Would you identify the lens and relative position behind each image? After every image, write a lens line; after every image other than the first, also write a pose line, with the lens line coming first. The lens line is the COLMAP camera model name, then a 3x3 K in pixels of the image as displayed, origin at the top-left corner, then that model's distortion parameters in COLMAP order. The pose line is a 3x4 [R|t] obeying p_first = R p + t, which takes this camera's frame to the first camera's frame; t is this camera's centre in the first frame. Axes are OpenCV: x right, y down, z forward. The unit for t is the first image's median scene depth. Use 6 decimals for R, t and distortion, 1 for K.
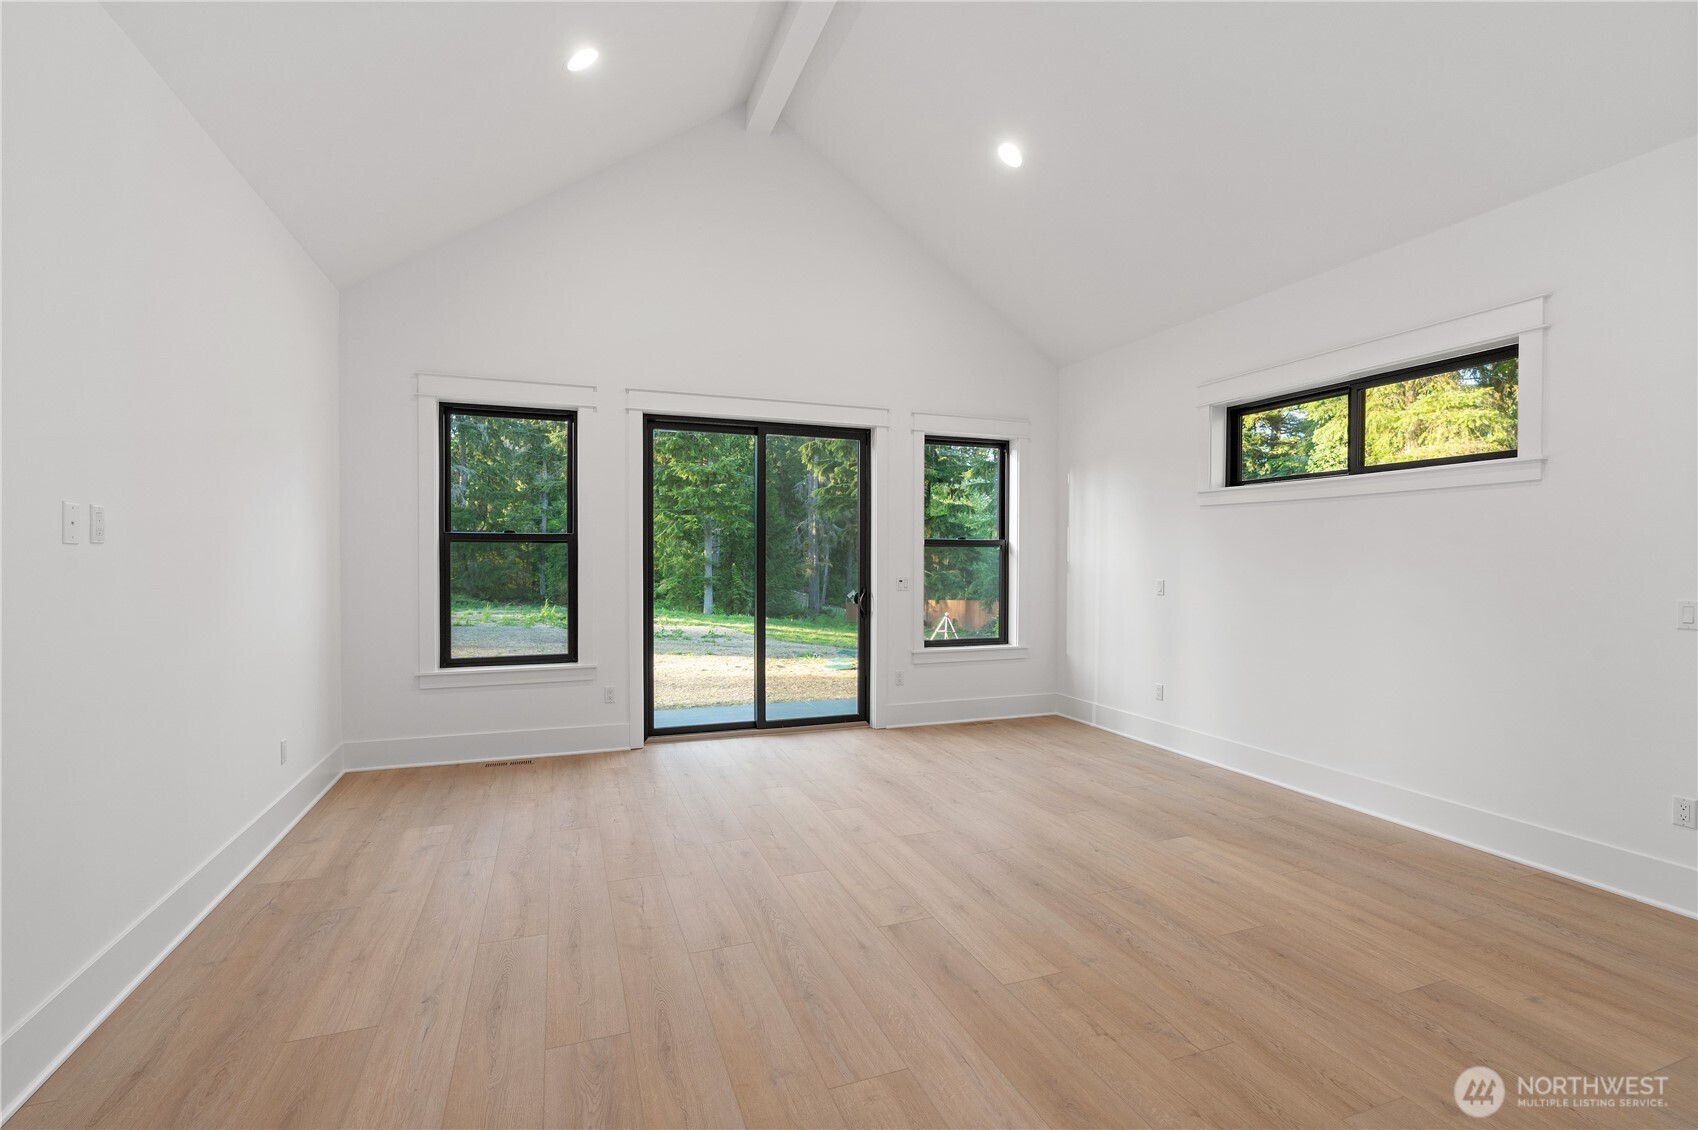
lens RADIAL K [[778.6, 0, 857.2], [0, 778.6, 560.2], [0, 0, 1]] dist [-0.010872, 0.003637]
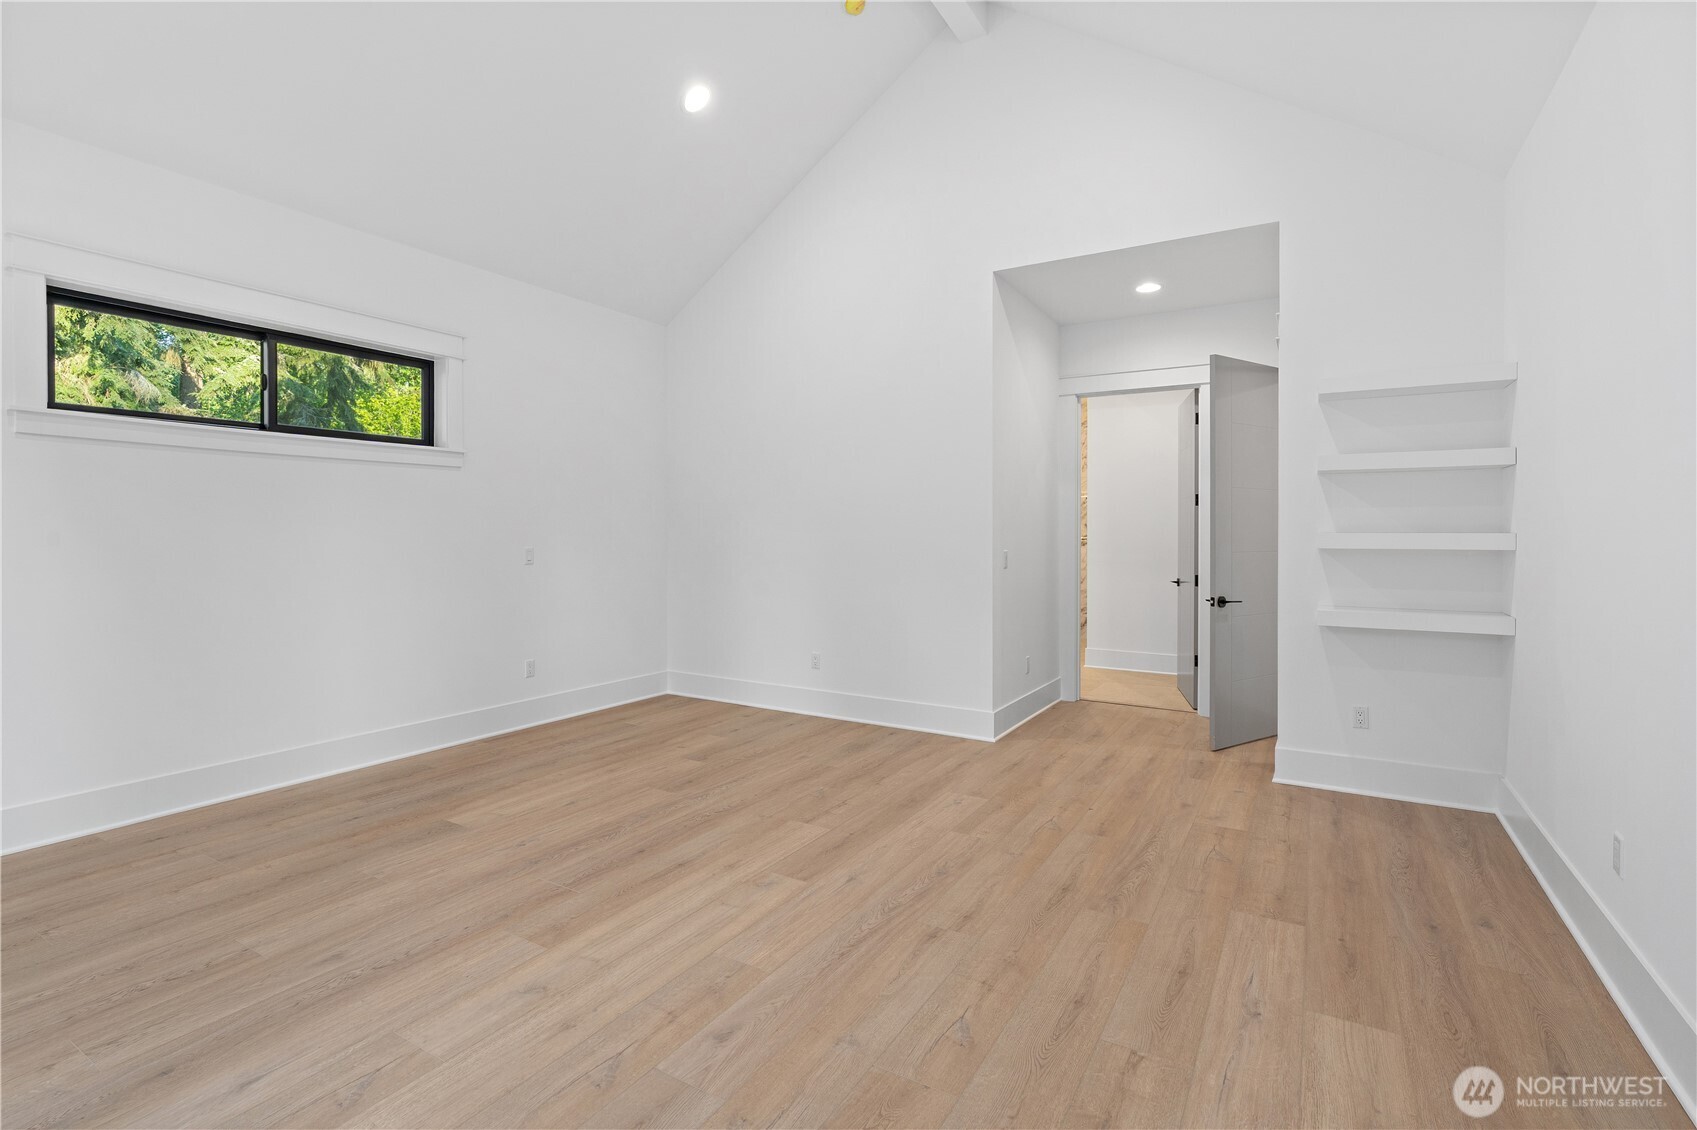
lens RADIAL K [[778.2, 0, 848.3], [0, 778.2, 555.1], [0, 0, 1]] dist [-0.010872, 0.003637]
pose [[-0.613222, -0.026655, 0.789460, -0.730081], [-0.000687, 0.999448, 0.033211, 0.008544], [-0.789910, 0.019823, -0.612902, 1.453489]]
